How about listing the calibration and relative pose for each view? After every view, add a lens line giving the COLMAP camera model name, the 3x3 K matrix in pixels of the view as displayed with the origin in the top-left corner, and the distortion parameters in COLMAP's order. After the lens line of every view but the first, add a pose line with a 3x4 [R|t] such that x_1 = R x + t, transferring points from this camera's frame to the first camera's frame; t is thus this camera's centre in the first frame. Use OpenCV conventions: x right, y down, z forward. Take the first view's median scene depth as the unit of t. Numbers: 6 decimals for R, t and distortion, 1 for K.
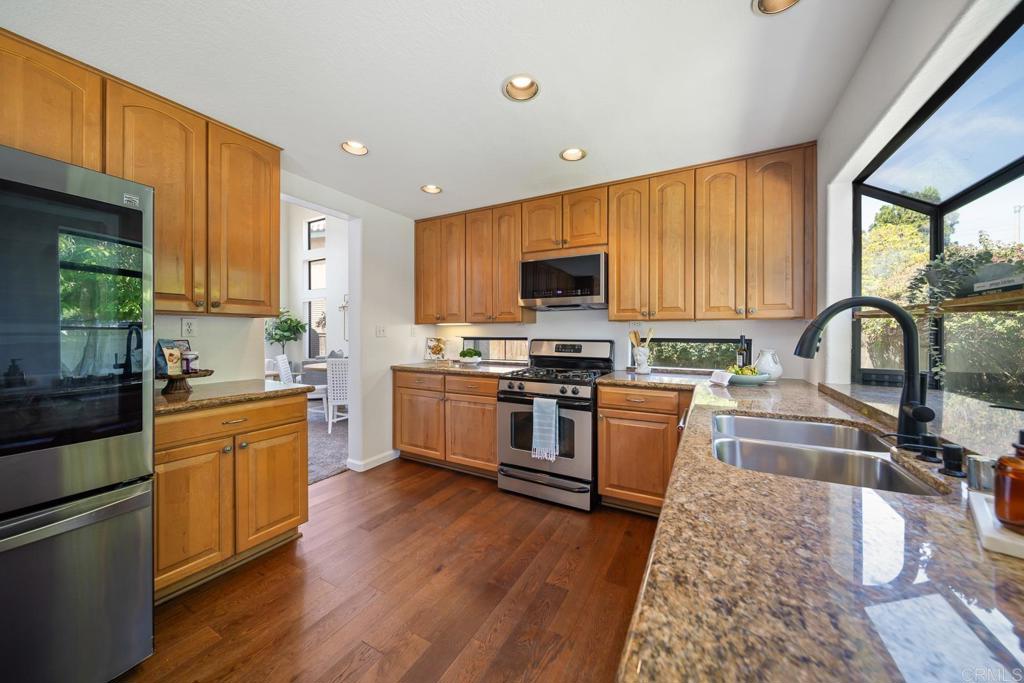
lens RADIAL K [[363.3, 0, 517.4], [0, 363.3, 333.3], [0, 0, 1]] dist [0.000455, -0.000651]
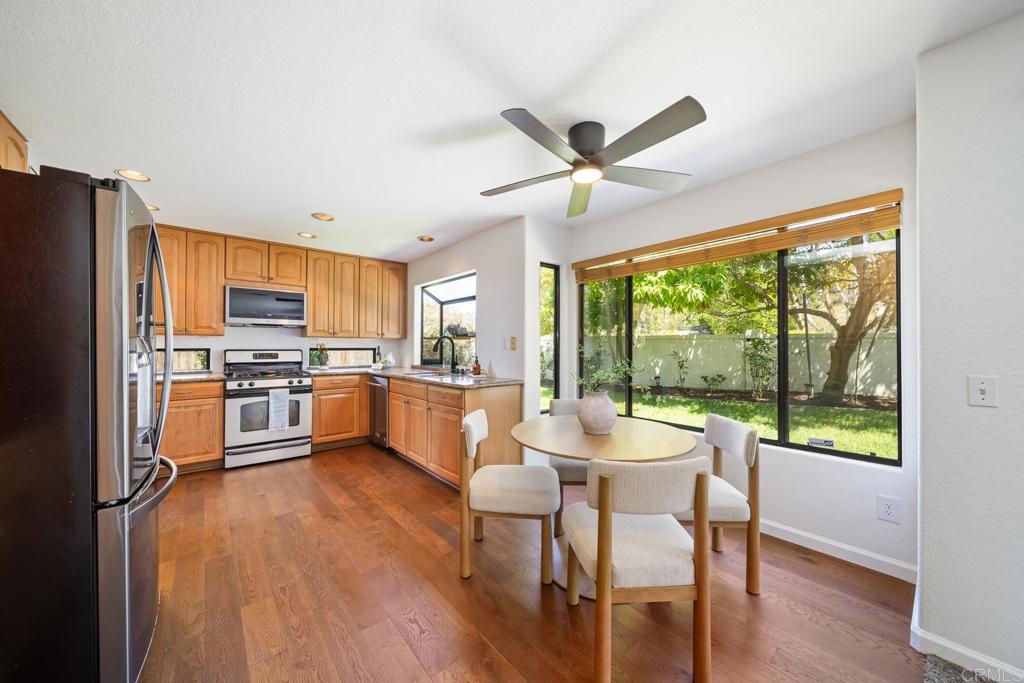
lens RADIAL K [[363.3, 0, 515.1], [0, 363.3, 342.9], [0, 0, 1]] dist [0.000455, -0.000651]
pose [[0.354601, 0.005670, 0.935000, -0.847858], [-0.001833, 0.999984, -0.005369, -0.001618], [-0.935016, 0.000190, 0.354606, -0.365868]]
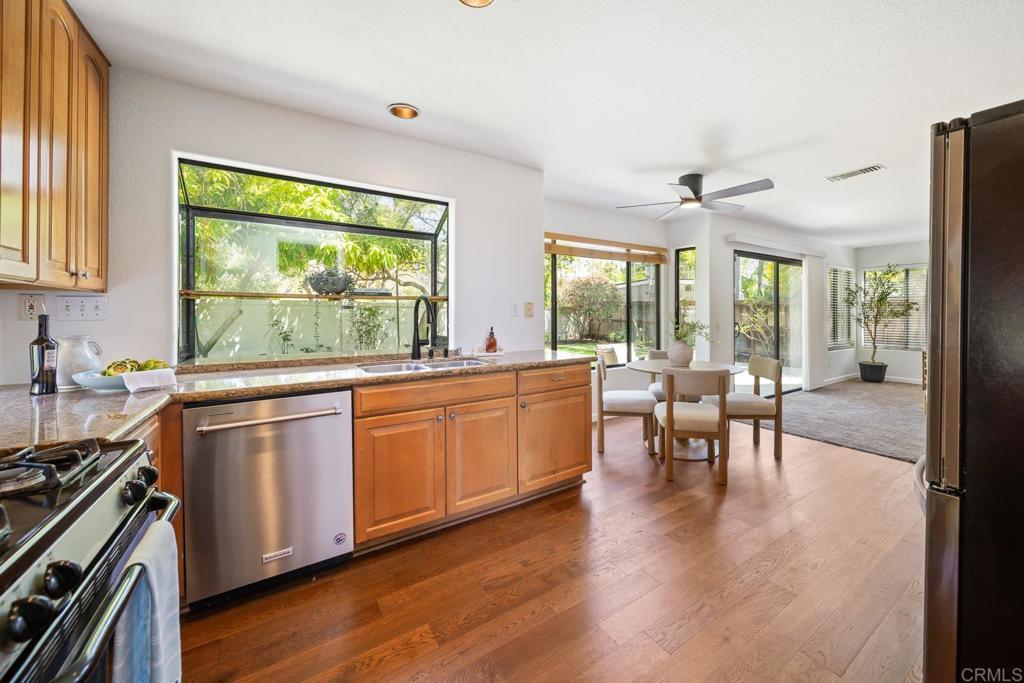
lens RADIAL K [[384.5, 0, 553.3], [0, 384.5, 315.3], [0, 0, 1]] dist [0.001522, 0.000052]
pose [[-0.891569, -0.003012, 0.452874, -0.296873], [-0.001120, 0.999989, 0.004446, 0.004211], [-0.452883, 0.003457, -0.891563, 1.001567]]
